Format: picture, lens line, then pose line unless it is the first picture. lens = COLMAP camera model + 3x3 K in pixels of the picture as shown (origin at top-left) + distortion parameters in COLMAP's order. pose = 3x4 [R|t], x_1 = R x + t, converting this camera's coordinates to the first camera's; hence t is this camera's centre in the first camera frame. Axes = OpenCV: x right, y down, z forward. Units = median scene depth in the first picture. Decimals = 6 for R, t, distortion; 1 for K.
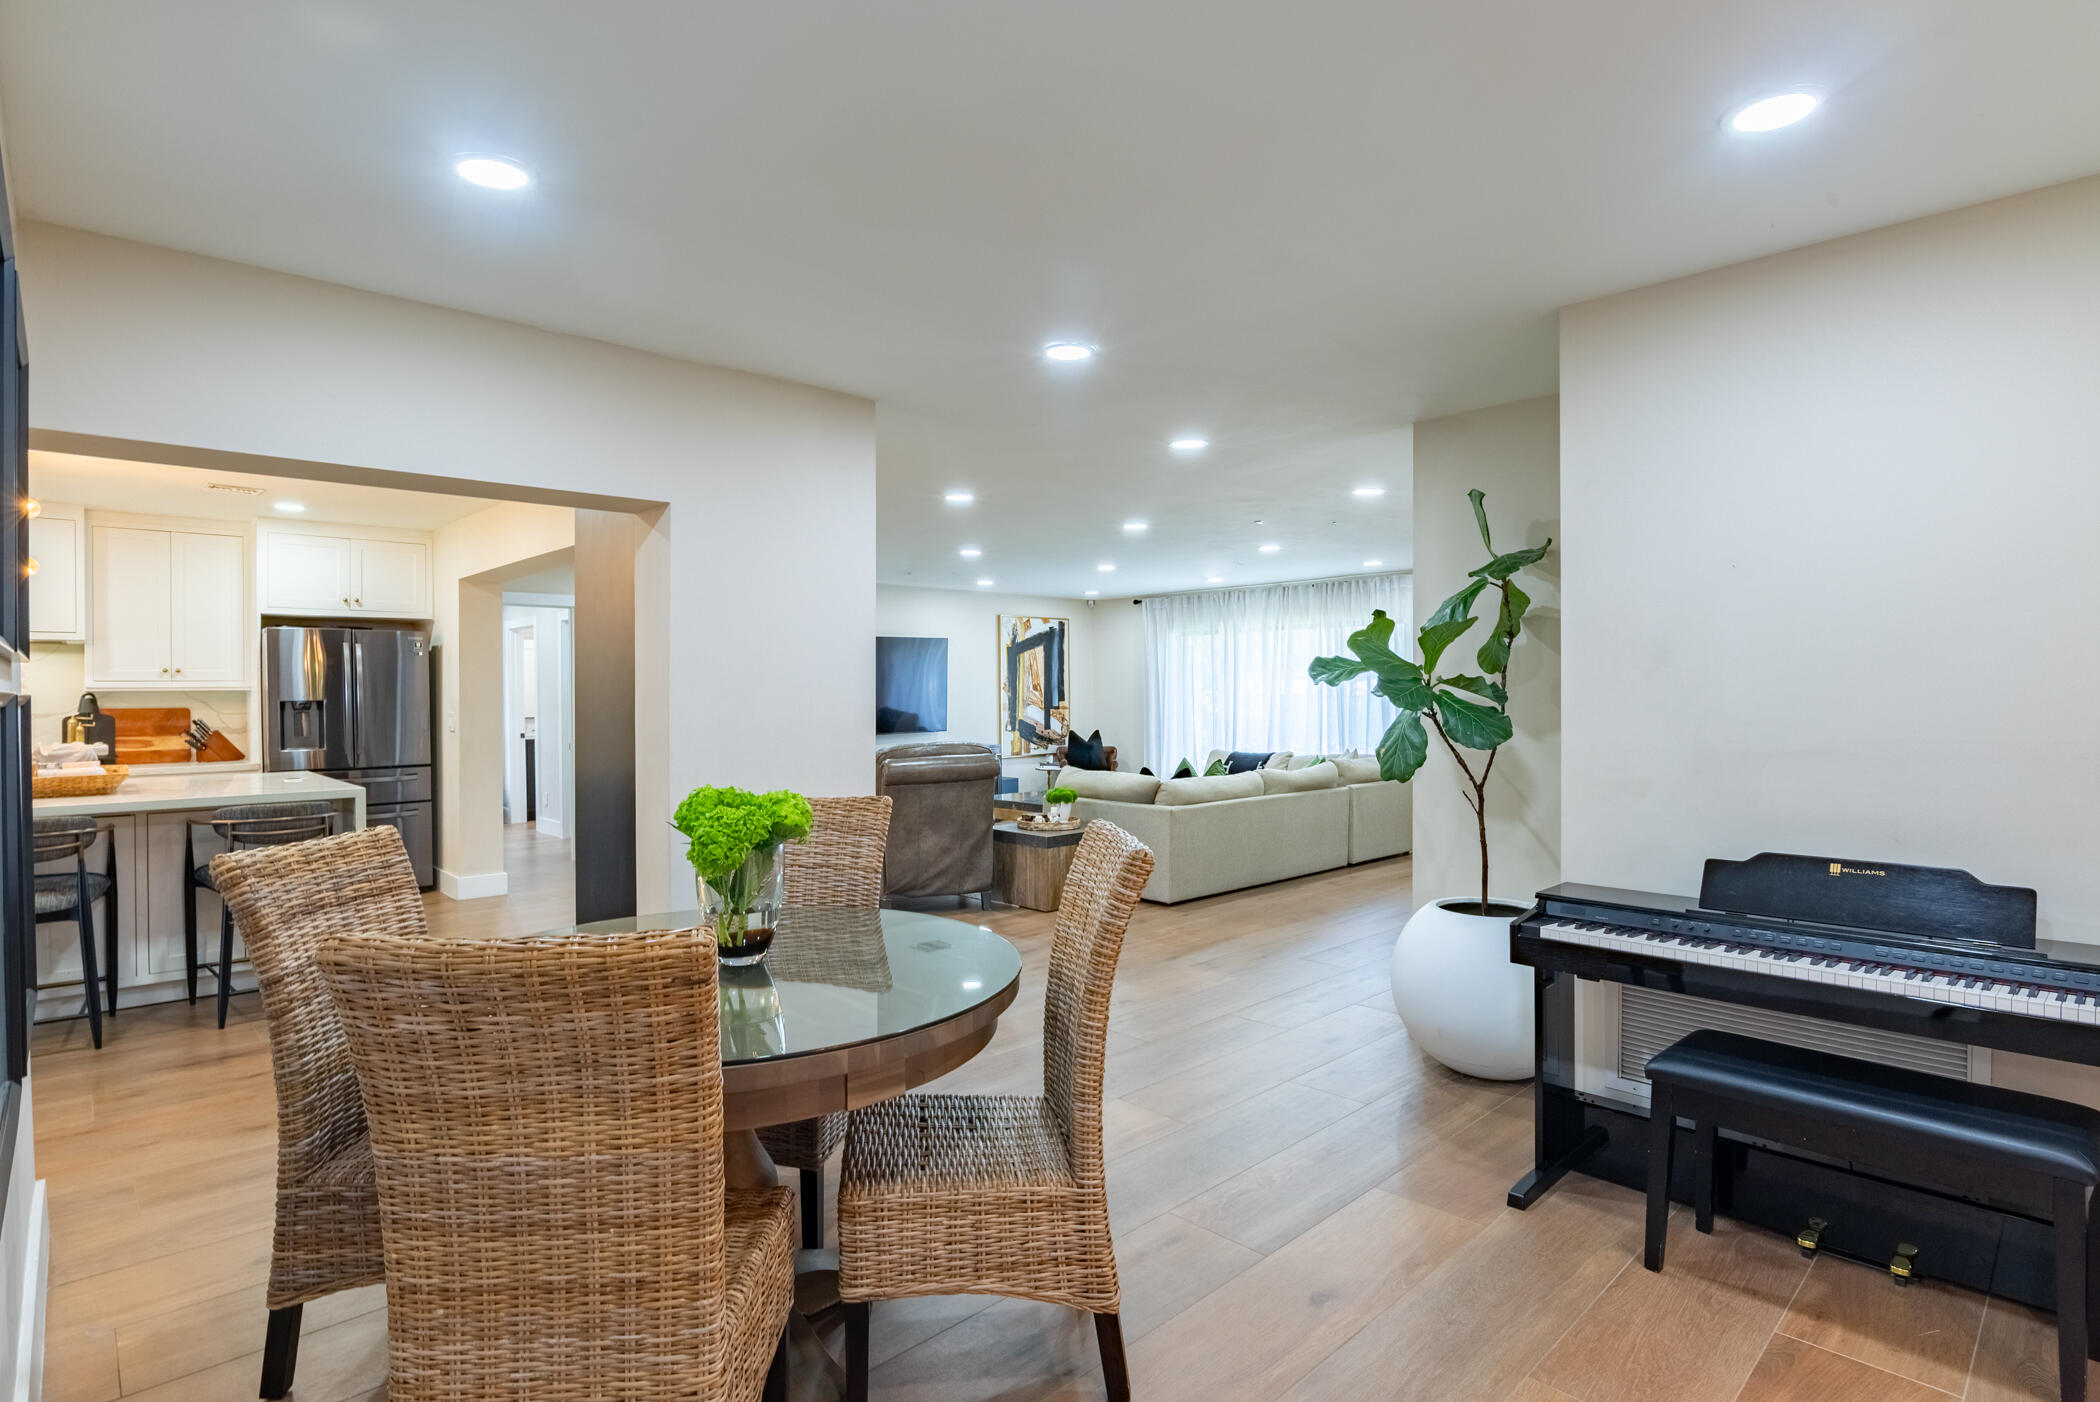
lens RADIAL K [[1046.8, 0, 1050.0], [0, 1046.8, 701.0], [0, 0, 1]] dist [-0.018097, -0.000067]
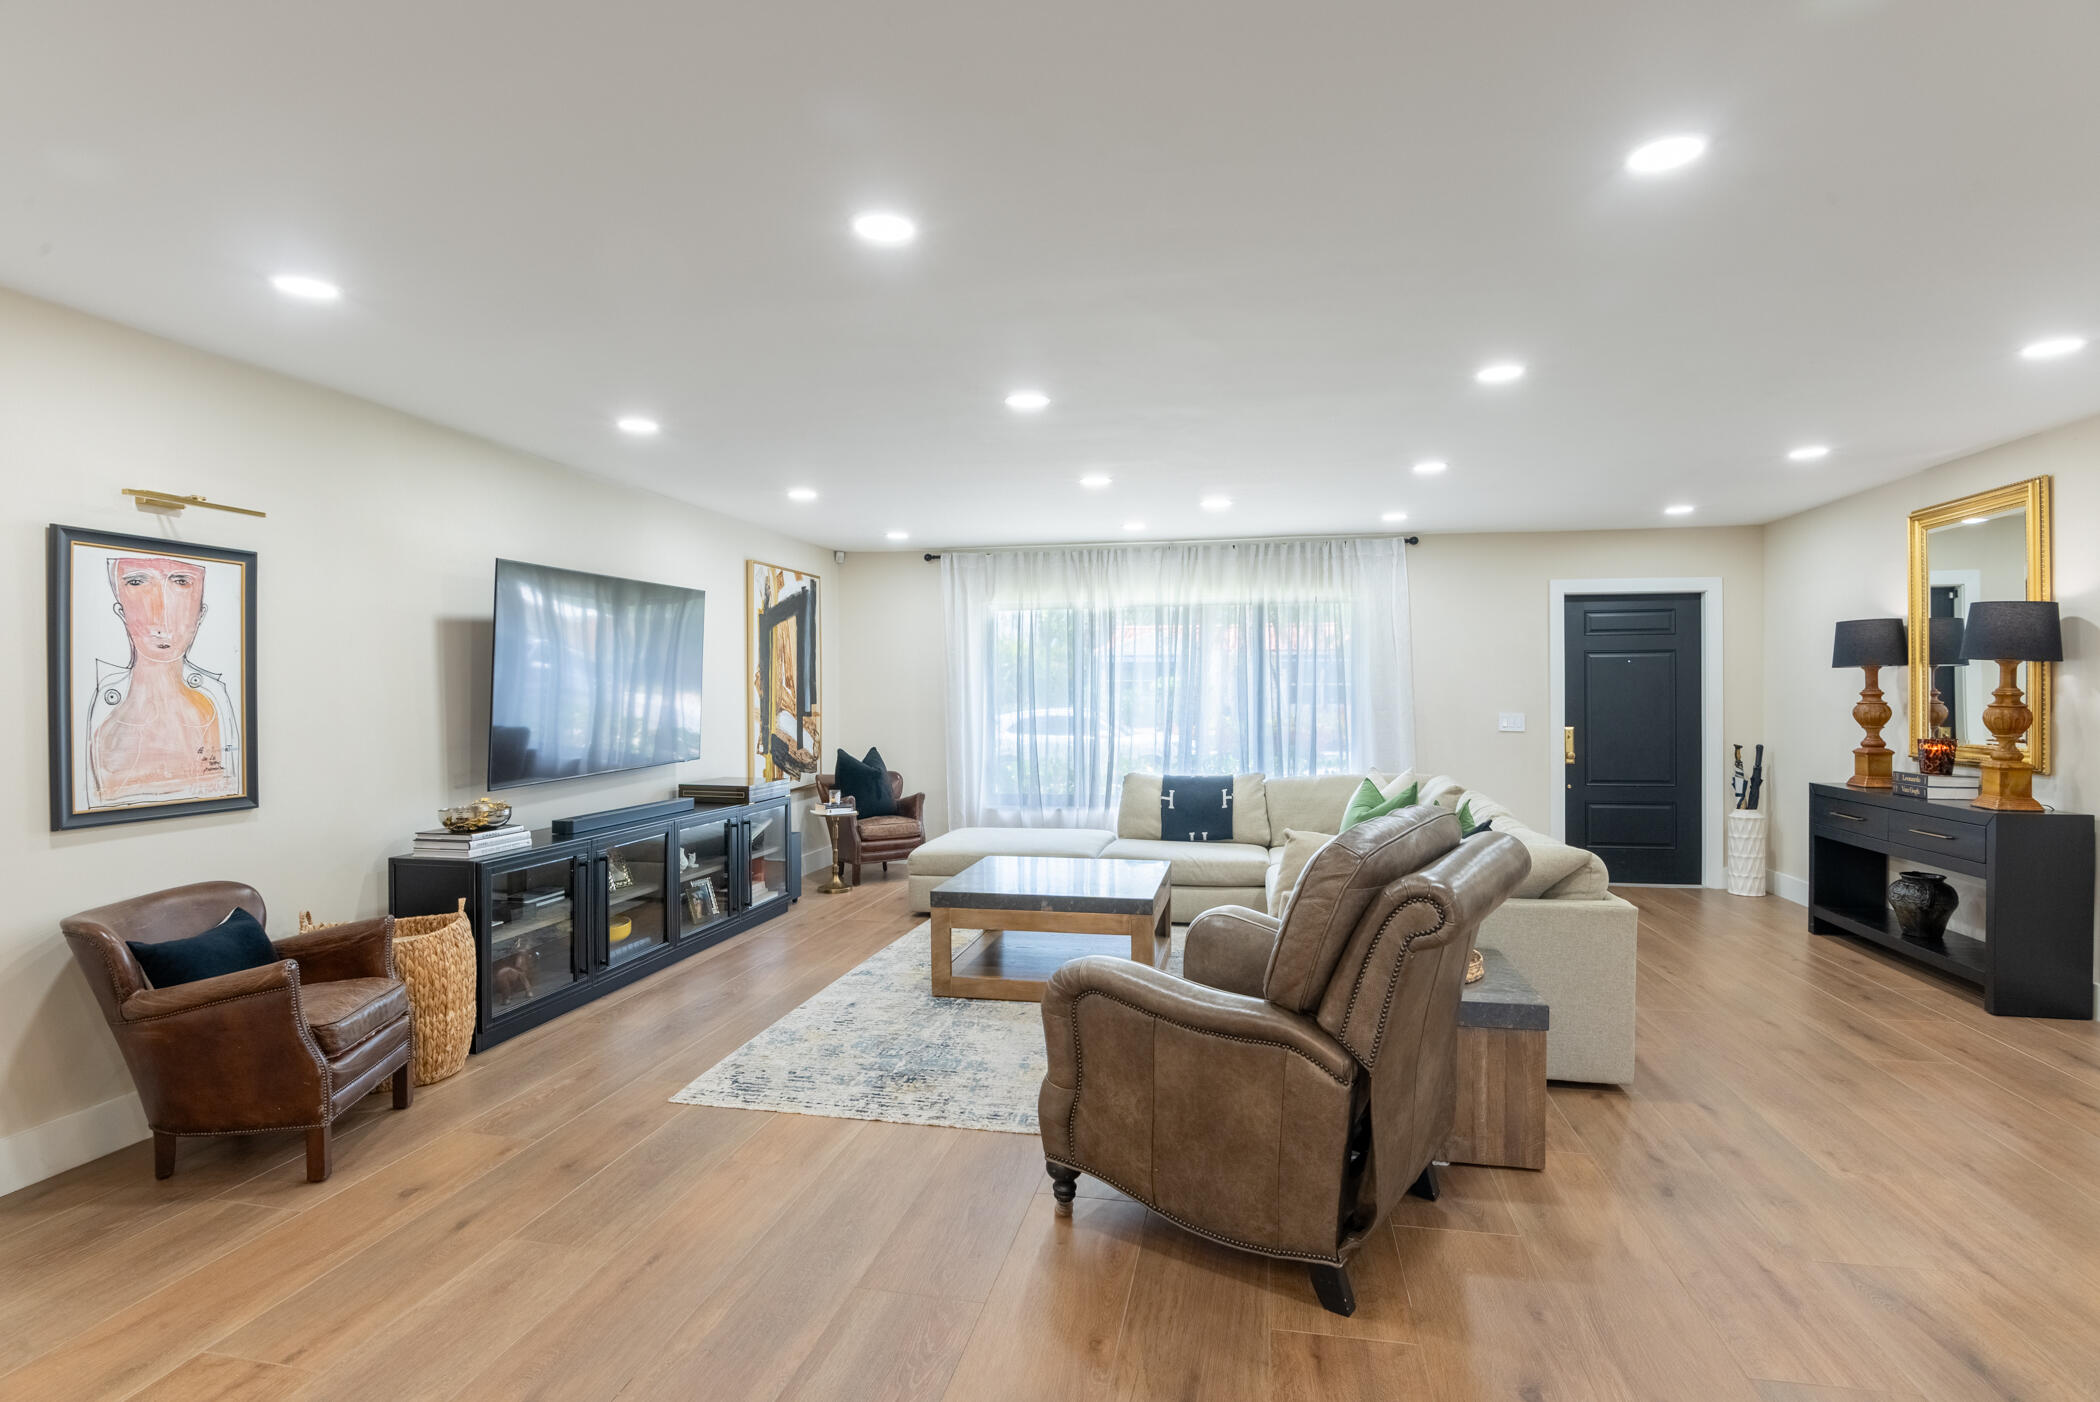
lens RADIAL K [[1025.8, 0, 1053.0], [0, 1025.8, 698.5], [0, 0, 1]] dist [-0.019946, -0.000036]
pose [[0.820661, -0.001427, 0.571413, -0.237752], [0.003285, 0.999992, -0.002221, -0.001315], [-0.571406, 0.003699, 0.820659, 0.419493]]
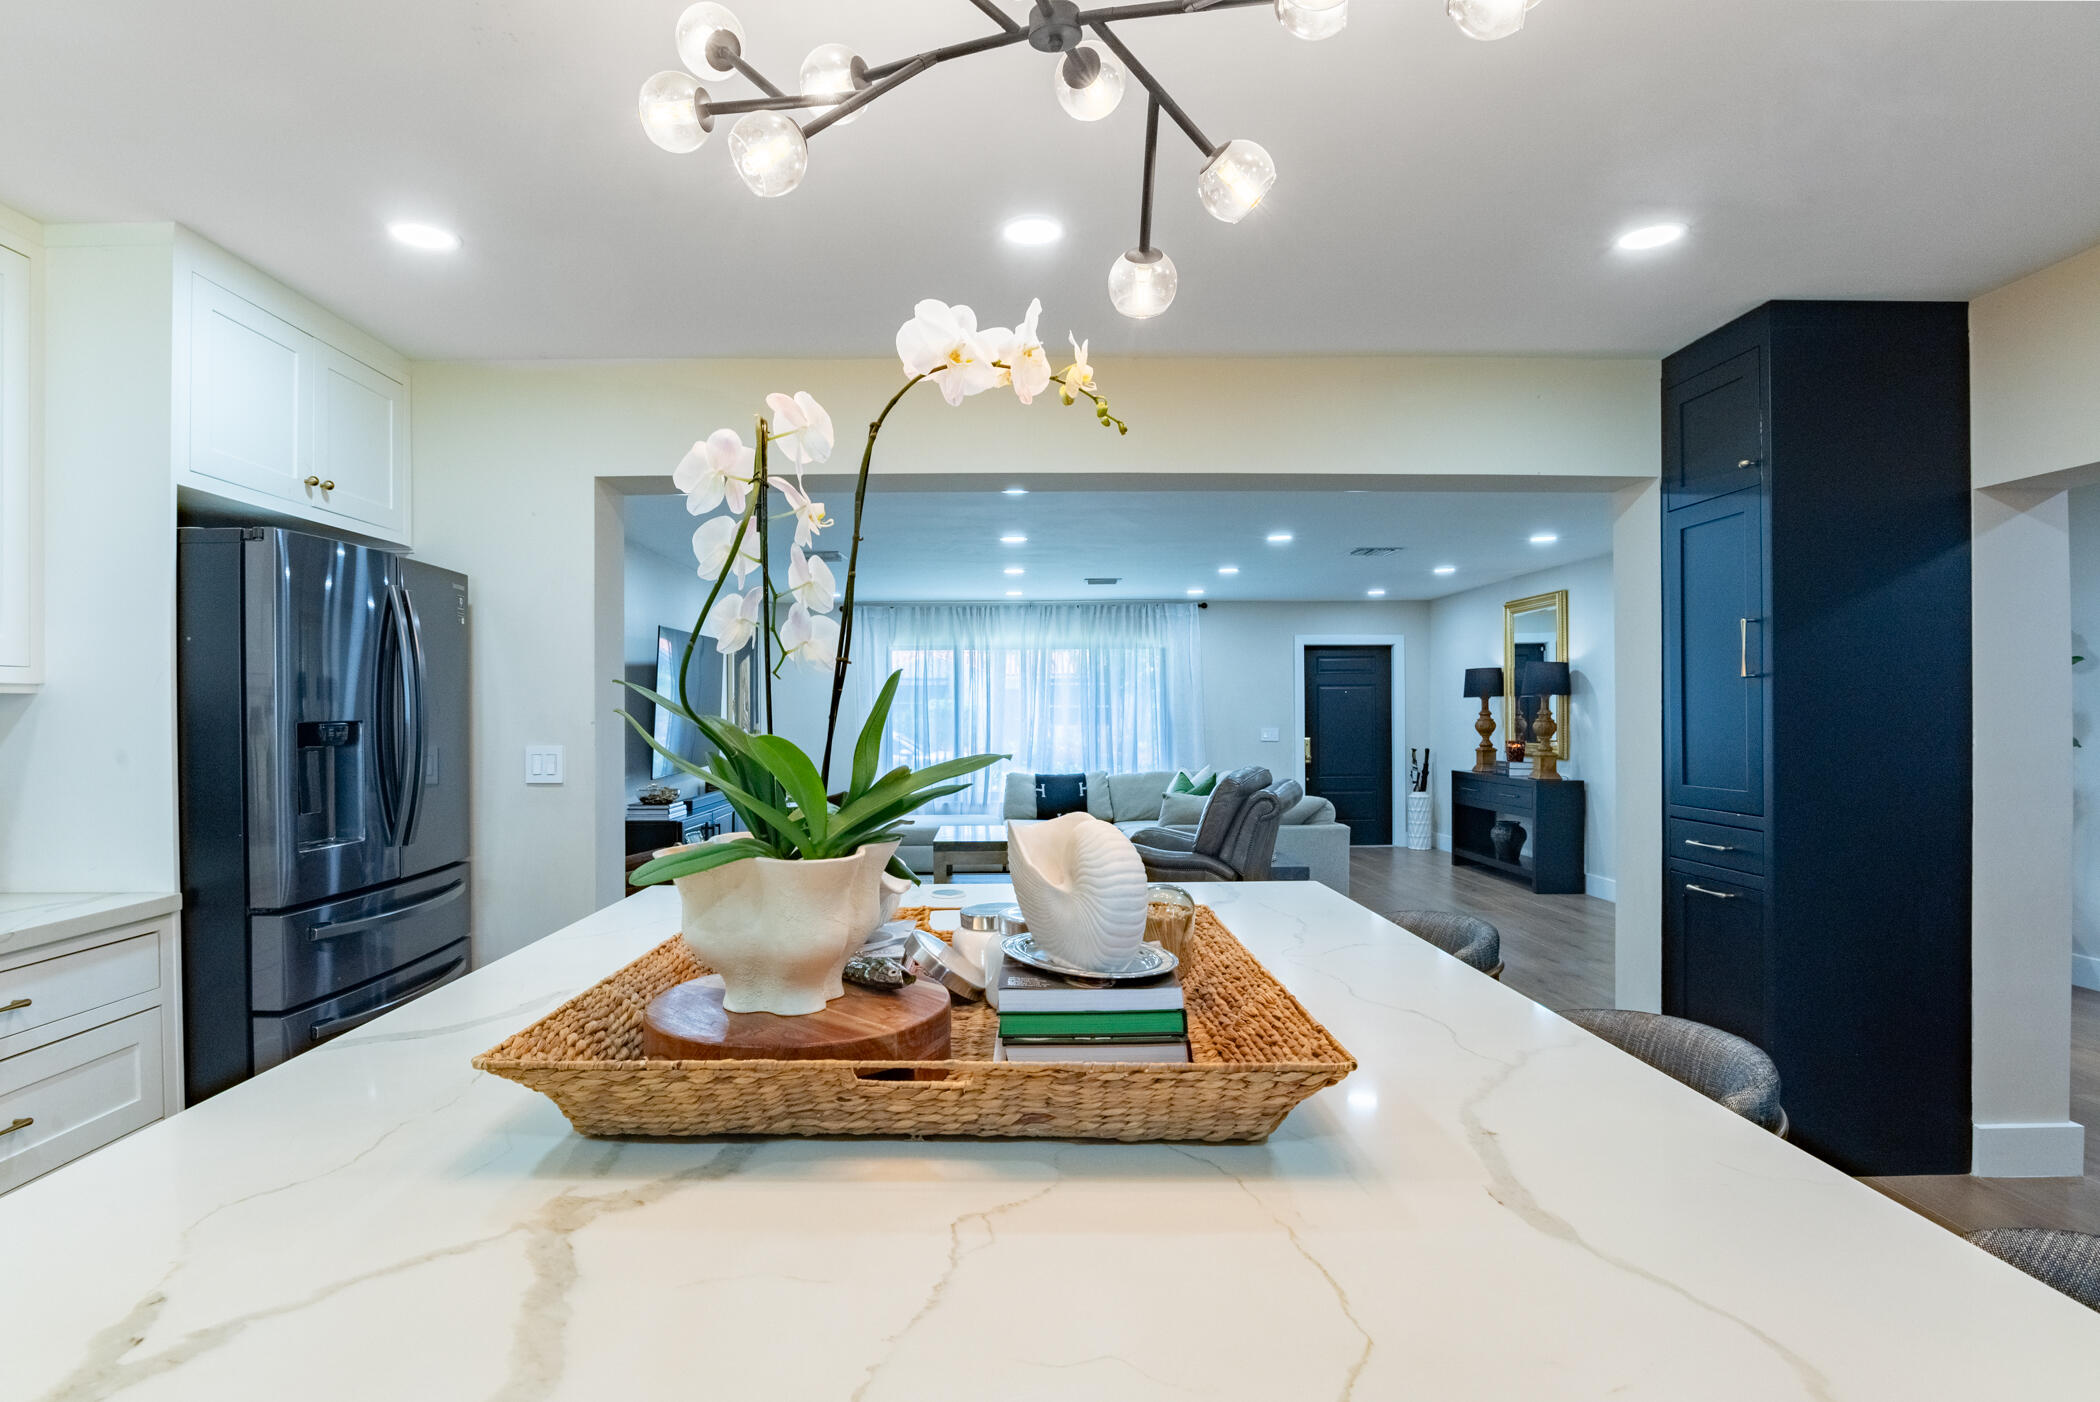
lens RADIAL K [[1062.2, 0, 1000.8], [0, 1062.2, 710.5], [0, 0, 1]] dist [-0.021581, 0.000510]
pose [[0.691800, 0.003831, 0.722079, -0.476232], [0.006020, 0.999921, -0.011072, 0.000747], [-0.722064, 0.012007, 0.691722, 0.303797]]
